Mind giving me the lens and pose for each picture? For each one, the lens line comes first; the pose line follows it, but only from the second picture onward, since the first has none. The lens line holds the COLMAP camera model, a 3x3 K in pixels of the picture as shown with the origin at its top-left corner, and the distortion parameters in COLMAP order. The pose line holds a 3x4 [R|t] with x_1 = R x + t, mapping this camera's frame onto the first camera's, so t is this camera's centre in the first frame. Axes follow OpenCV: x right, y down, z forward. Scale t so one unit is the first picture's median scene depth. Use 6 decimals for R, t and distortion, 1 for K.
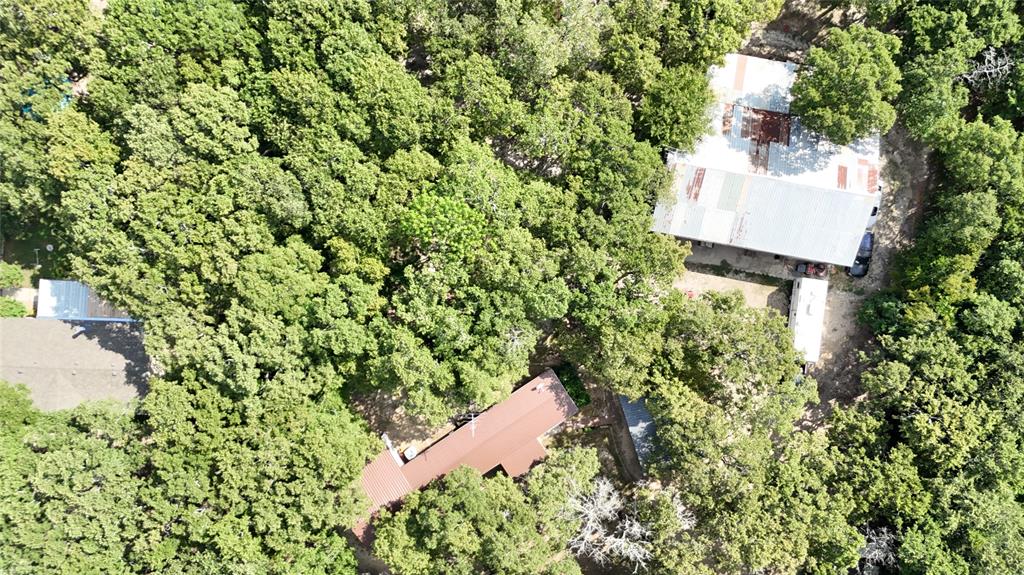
lens RADIAL K [[752.0, 0, 515.9], [0, 752.0, 285.9], [0, 0, 1]] dist [0.073825, -0.076357]
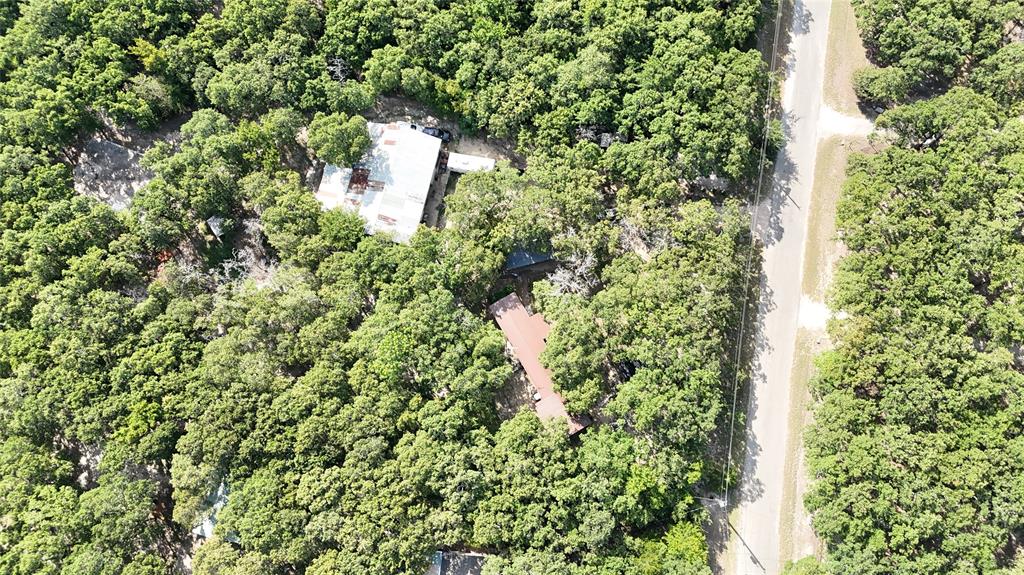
lens RADIAL K [[752.0, 0, 515.9], [0, 752.0, 285.9], [0, 0, 1]] dist [0.073825, -0.076357]
pose [[0.055950, -0.976359, 0.208786, -0.278419], [0.997687, 0.046588, -0.049499, 0.276098], [0.038602, 0.211073, 0.976708, -0.714113]]
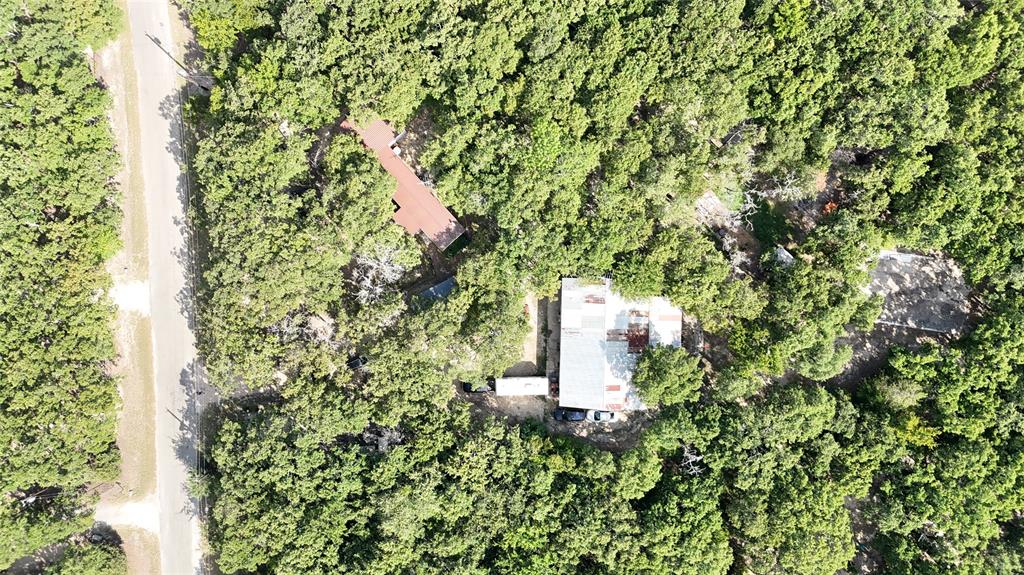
lens RADIAL K [[752.0, 0, 515.9], [0, 752.0, 285.9], [0, 0, 1]] dist [0.073825, -0.076357]
pose [[0.157061, 0.987473, 0.015144, 0.170693], [-0.987448, 0.156762, 0.019264, -0.006077], [0.016649, -0.017980, 0.999700, -0.623732]]
